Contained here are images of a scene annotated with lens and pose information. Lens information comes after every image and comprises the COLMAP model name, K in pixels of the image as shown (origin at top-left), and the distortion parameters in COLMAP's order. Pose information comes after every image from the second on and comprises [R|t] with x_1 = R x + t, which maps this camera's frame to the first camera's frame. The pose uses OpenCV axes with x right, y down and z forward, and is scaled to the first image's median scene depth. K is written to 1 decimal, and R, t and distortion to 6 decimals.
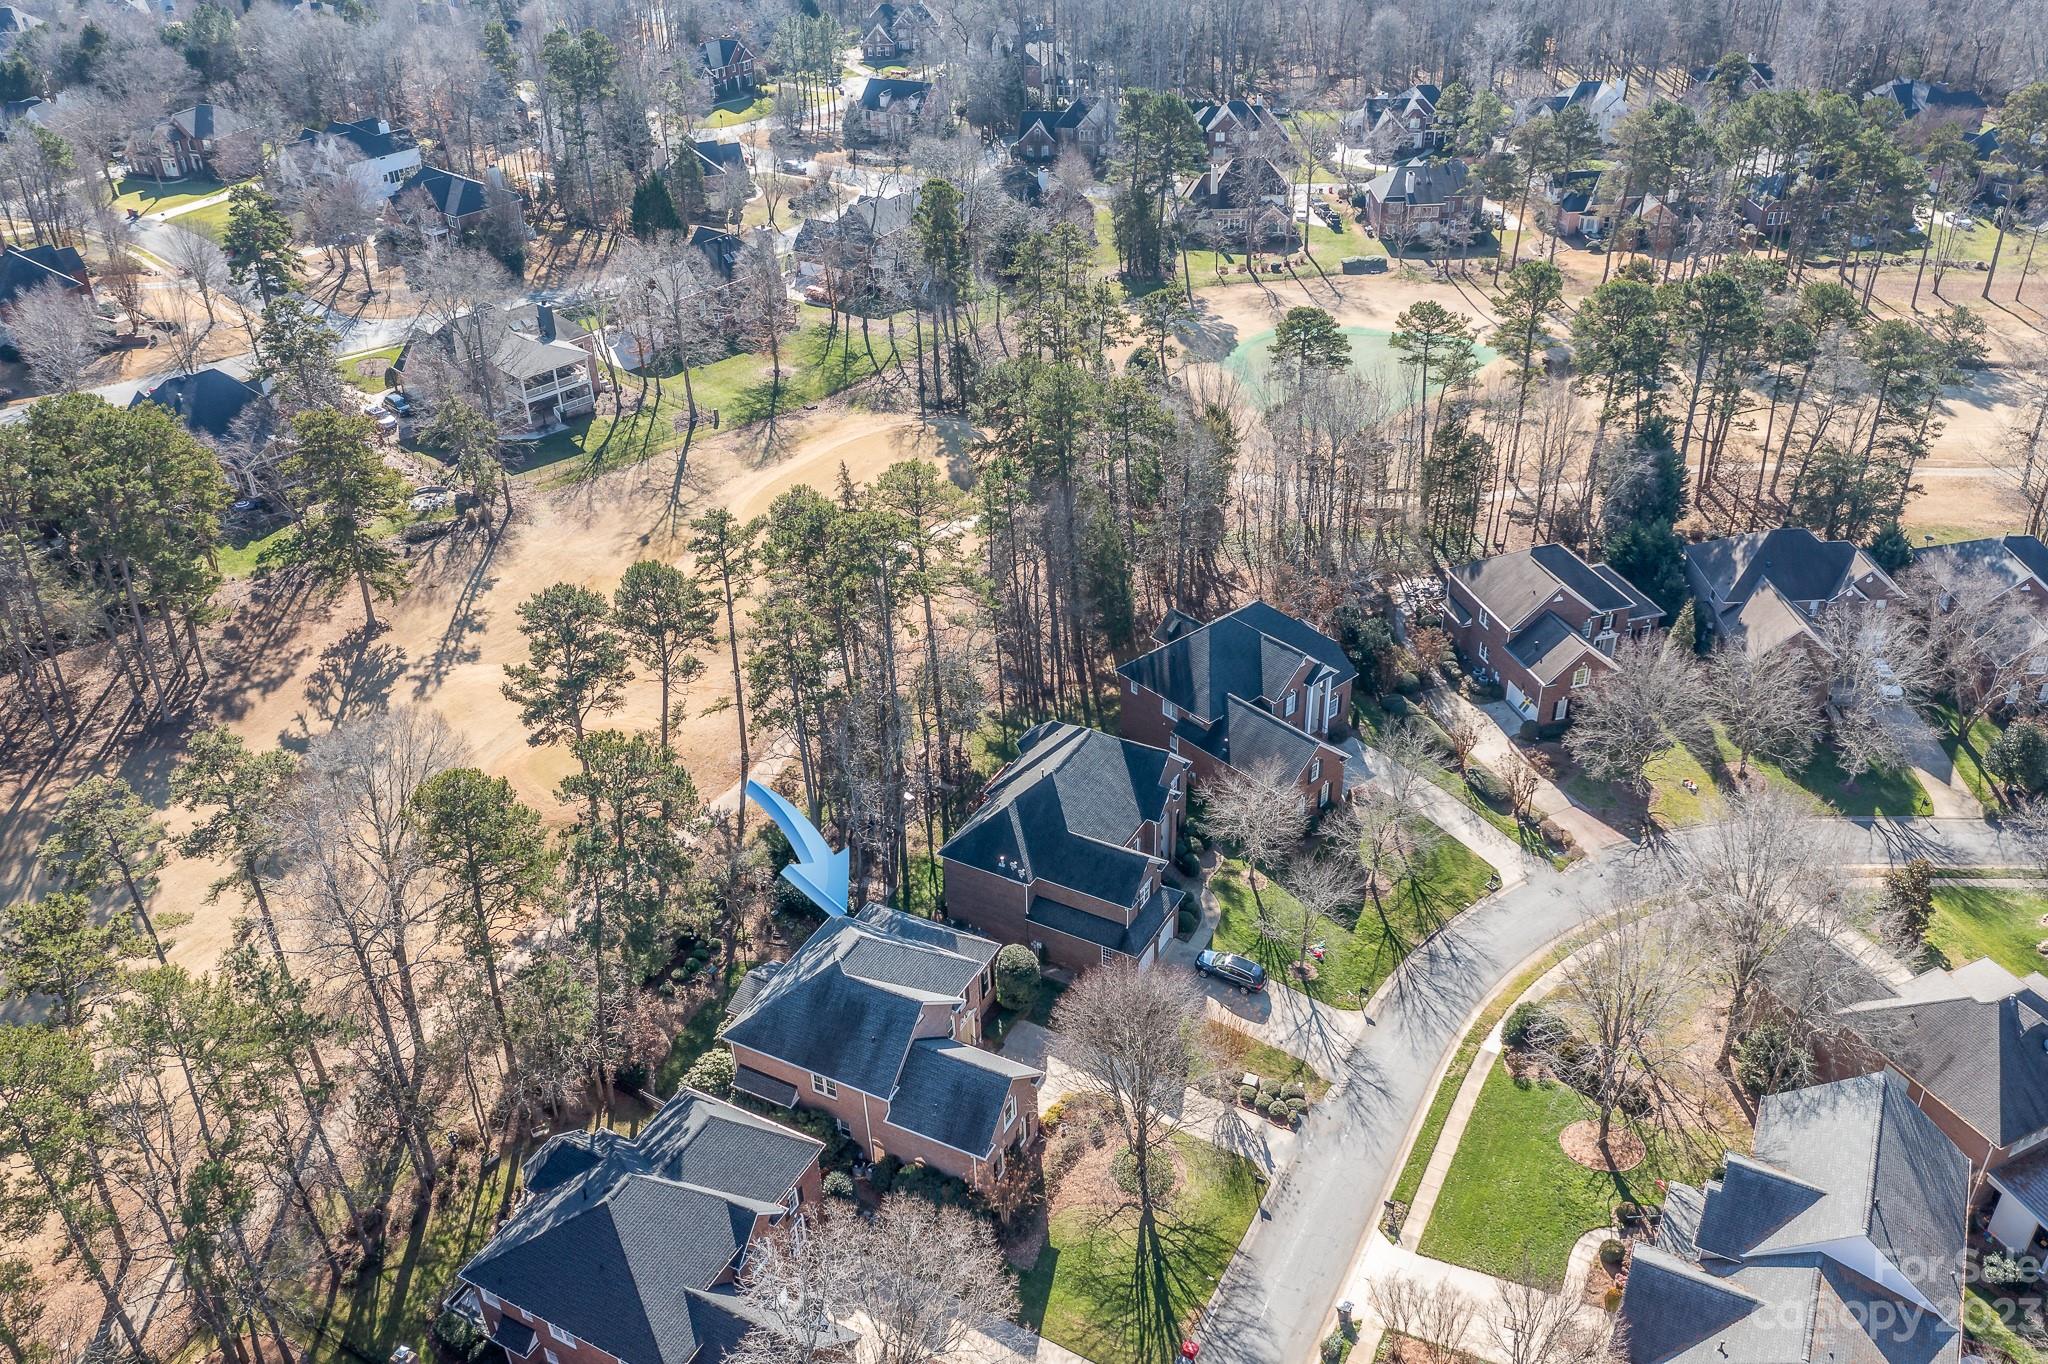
lens RADIAL K [[1681.7, 0, 1068.6], [0, 1681.7, 681.9], [0, 0, 1]] dist [-0.022562, -0.004119]
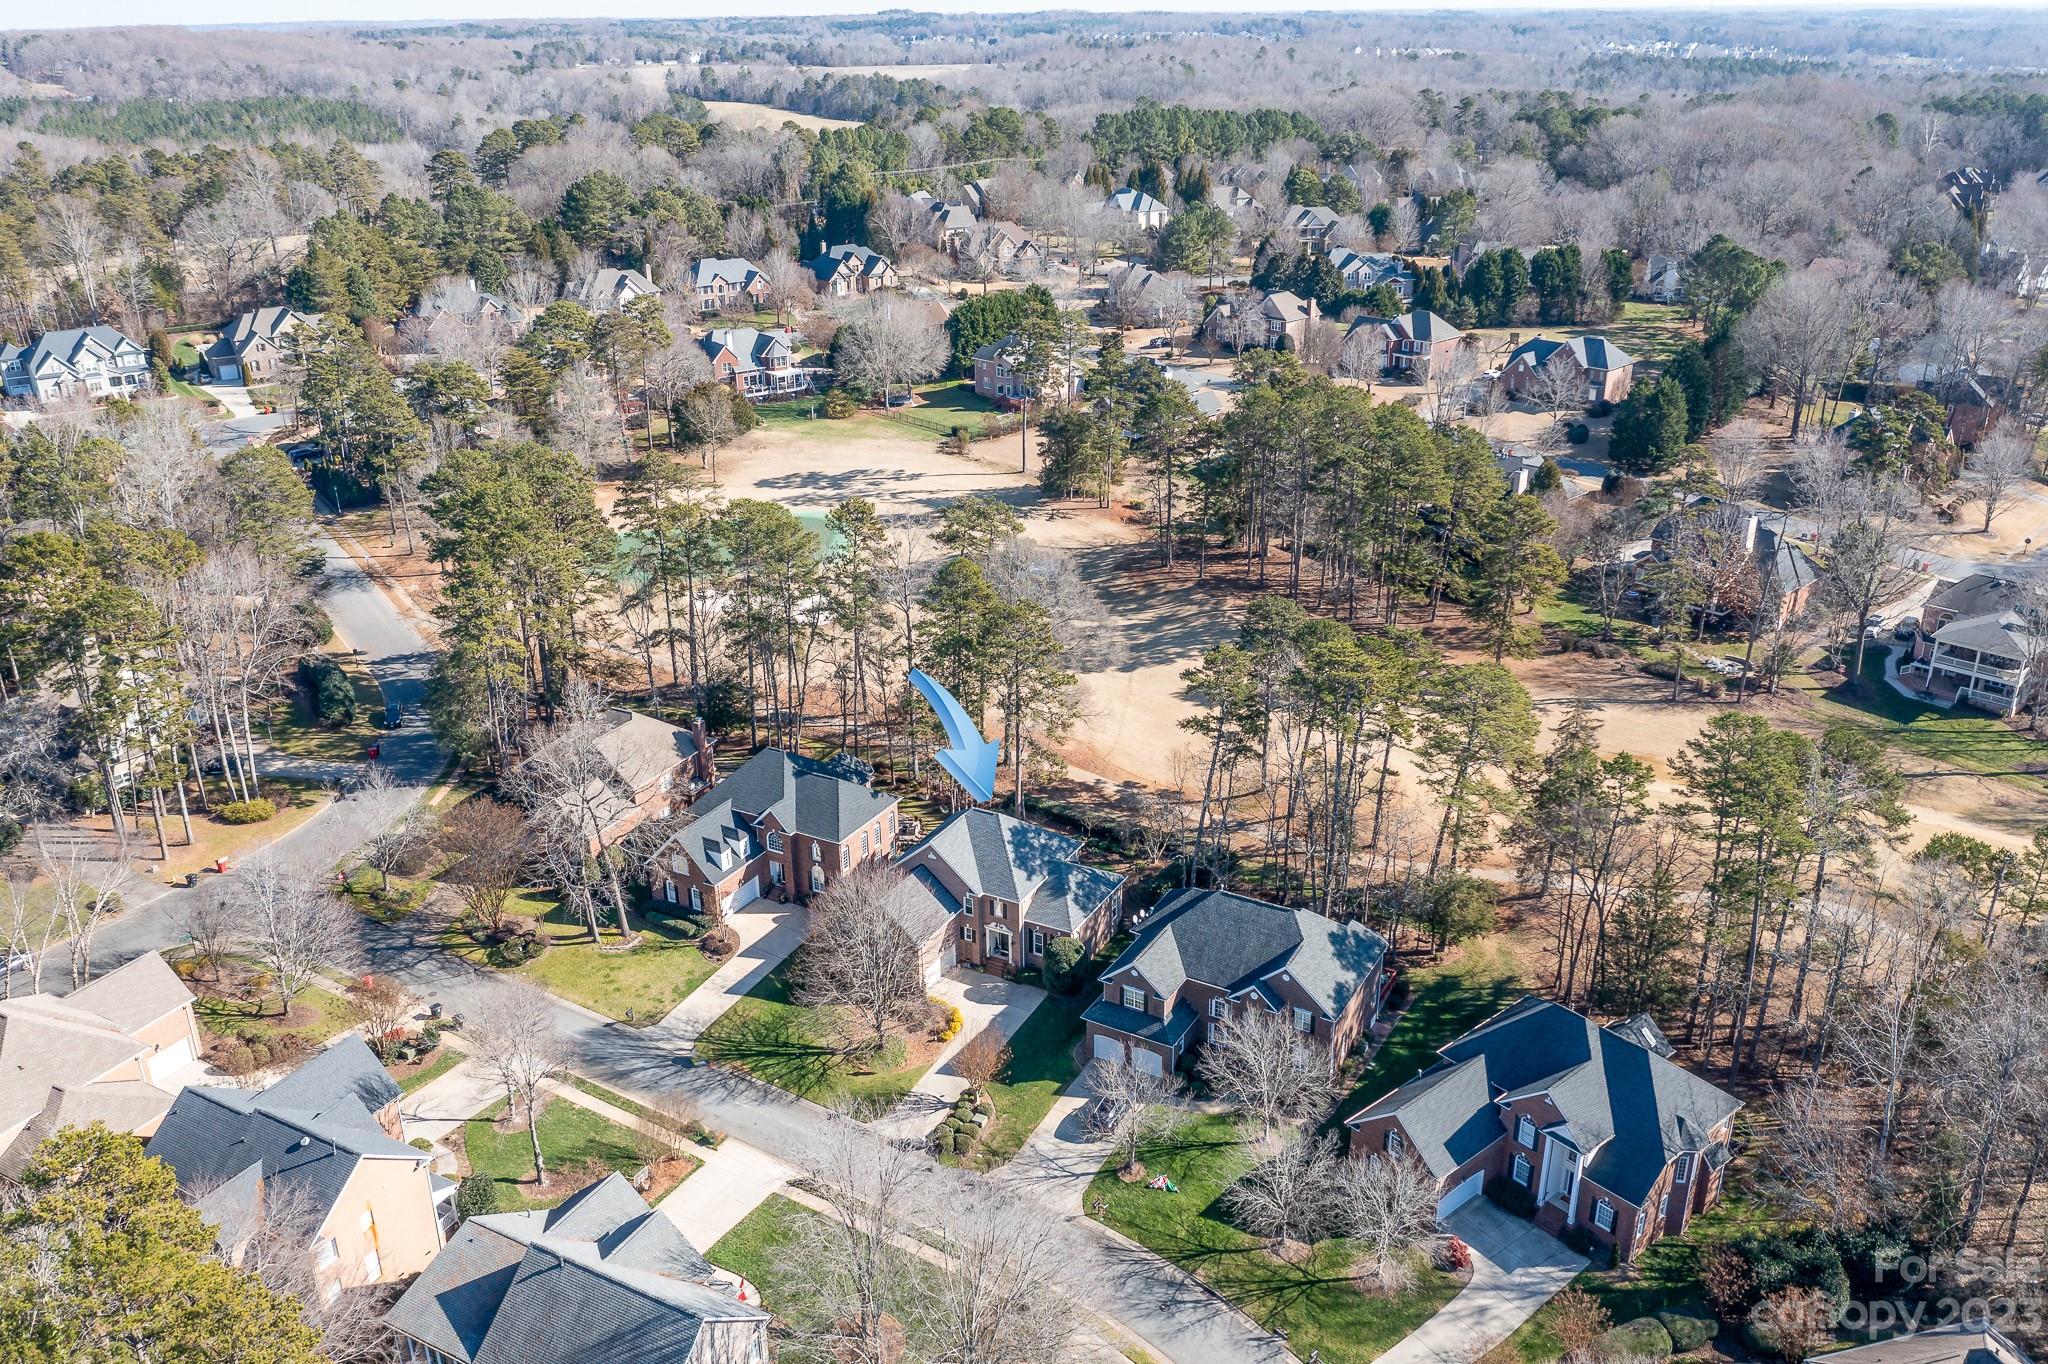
lens RADIAL K [[1645.4, 0, 1024.0], [0, 1645.4, 682.0], [0, 0, 1]] dist [-0.004779, -0.002618]
pose [[-0.035191, 0.406263, -0.913078, 0.919628], [-0.522635, 0.771270, 0.363311, -0.373990], [0.851830, 0.489992, 0.185186, 0.623646]]
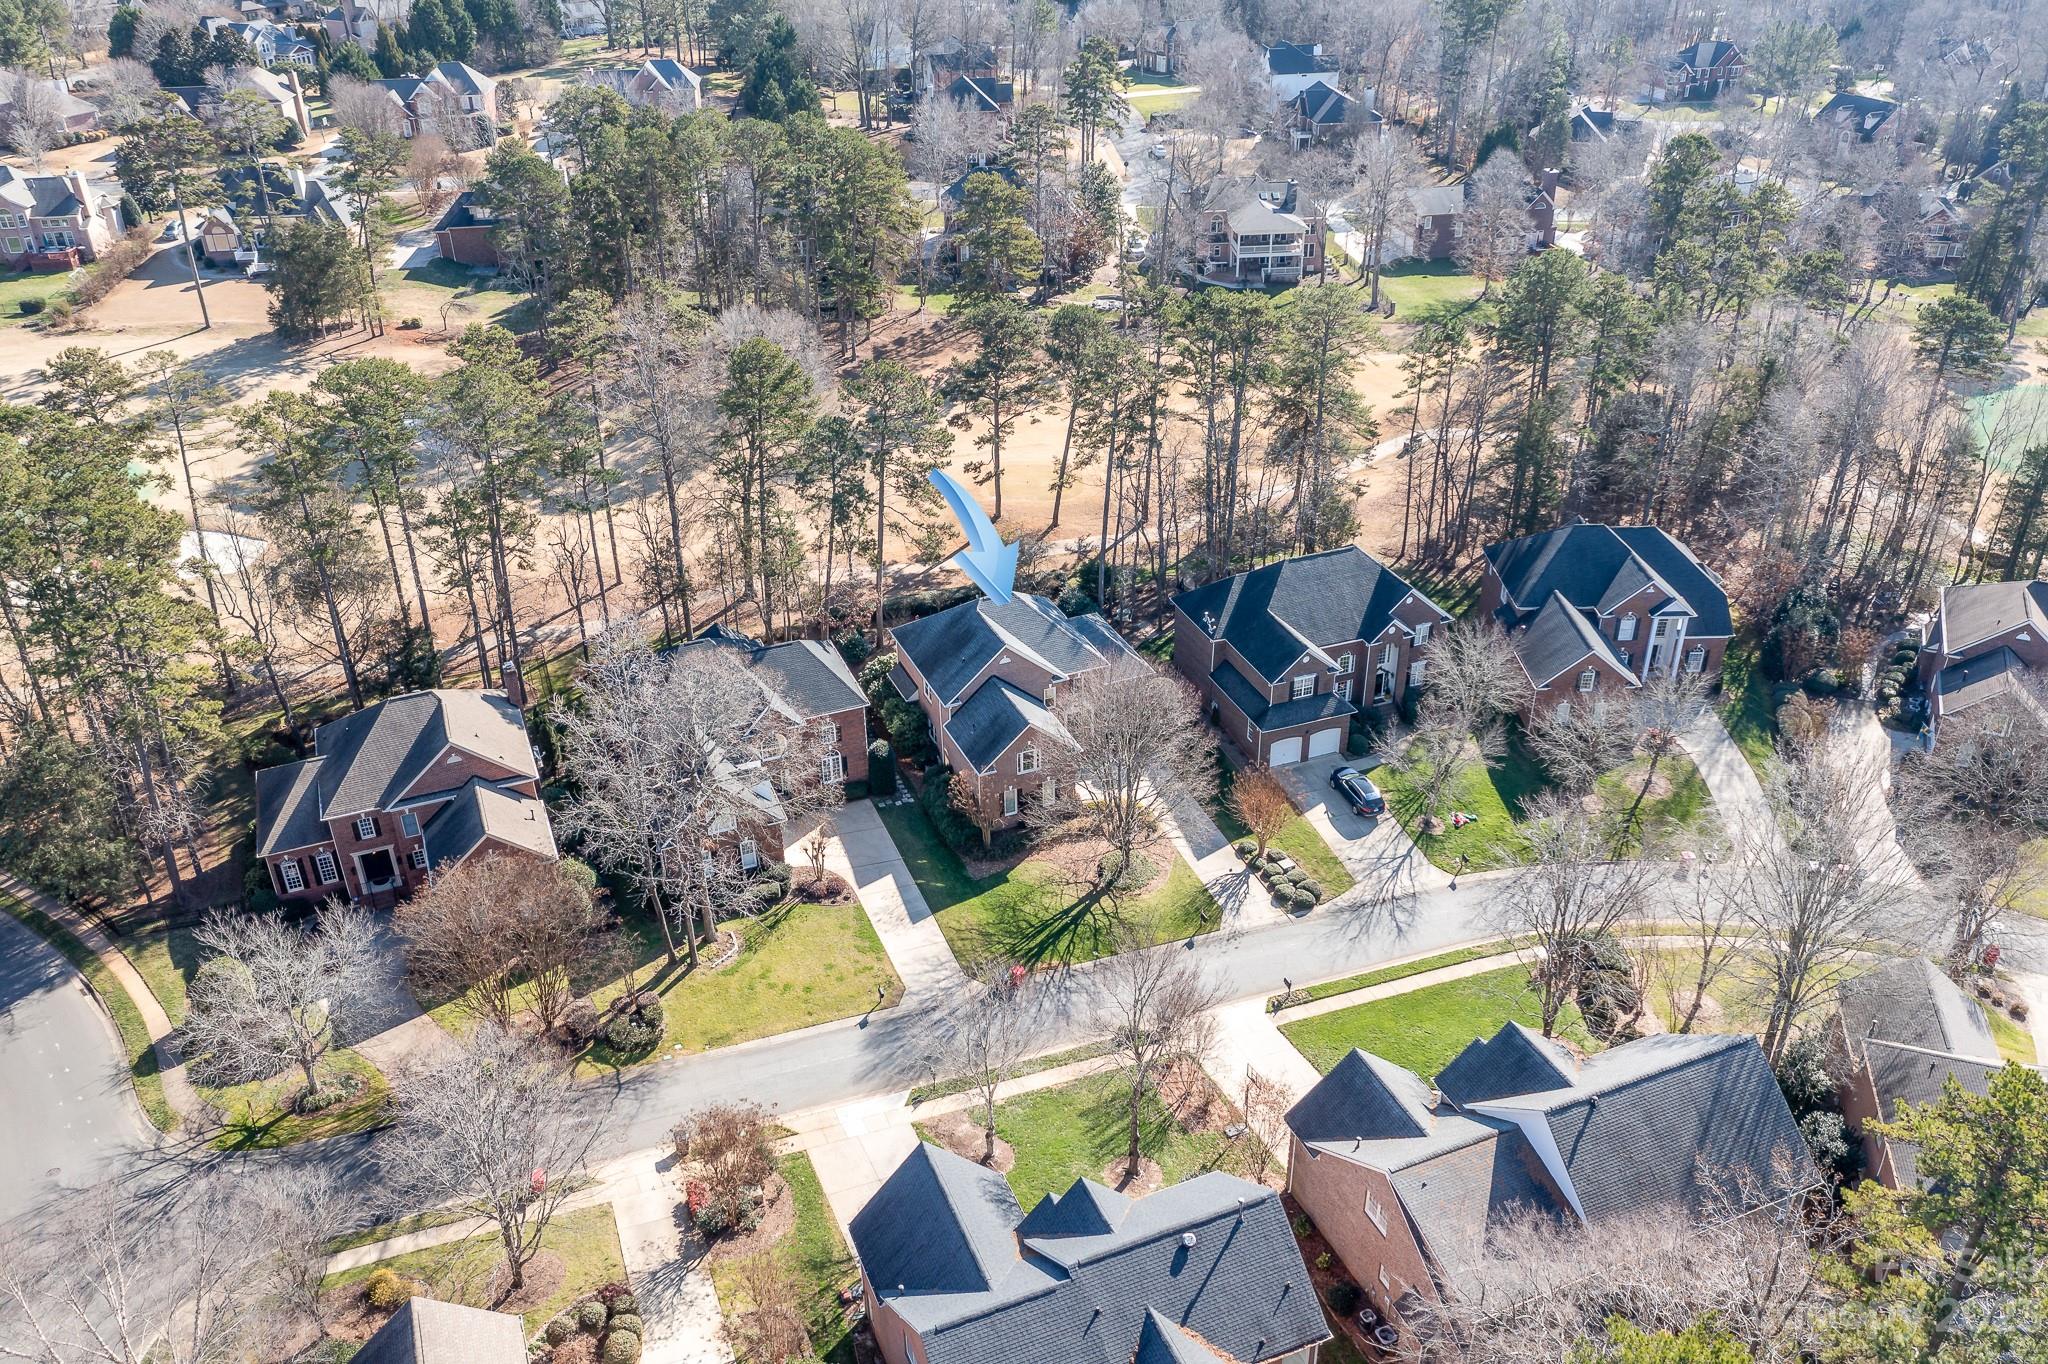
lens RADIAL K [[1645.4, 0, 1024.0], [0, 1645.4, 682.0], [0, 0, 1]] dist [-0.004779, -0.002618]
pose [[0.756187, 0.334562, -0.562361, 0.474689], [-0.349496, 0.933061, 0.085146, 0.095255], [0.553204, 0.132156, 0.822497, 0.063101]]
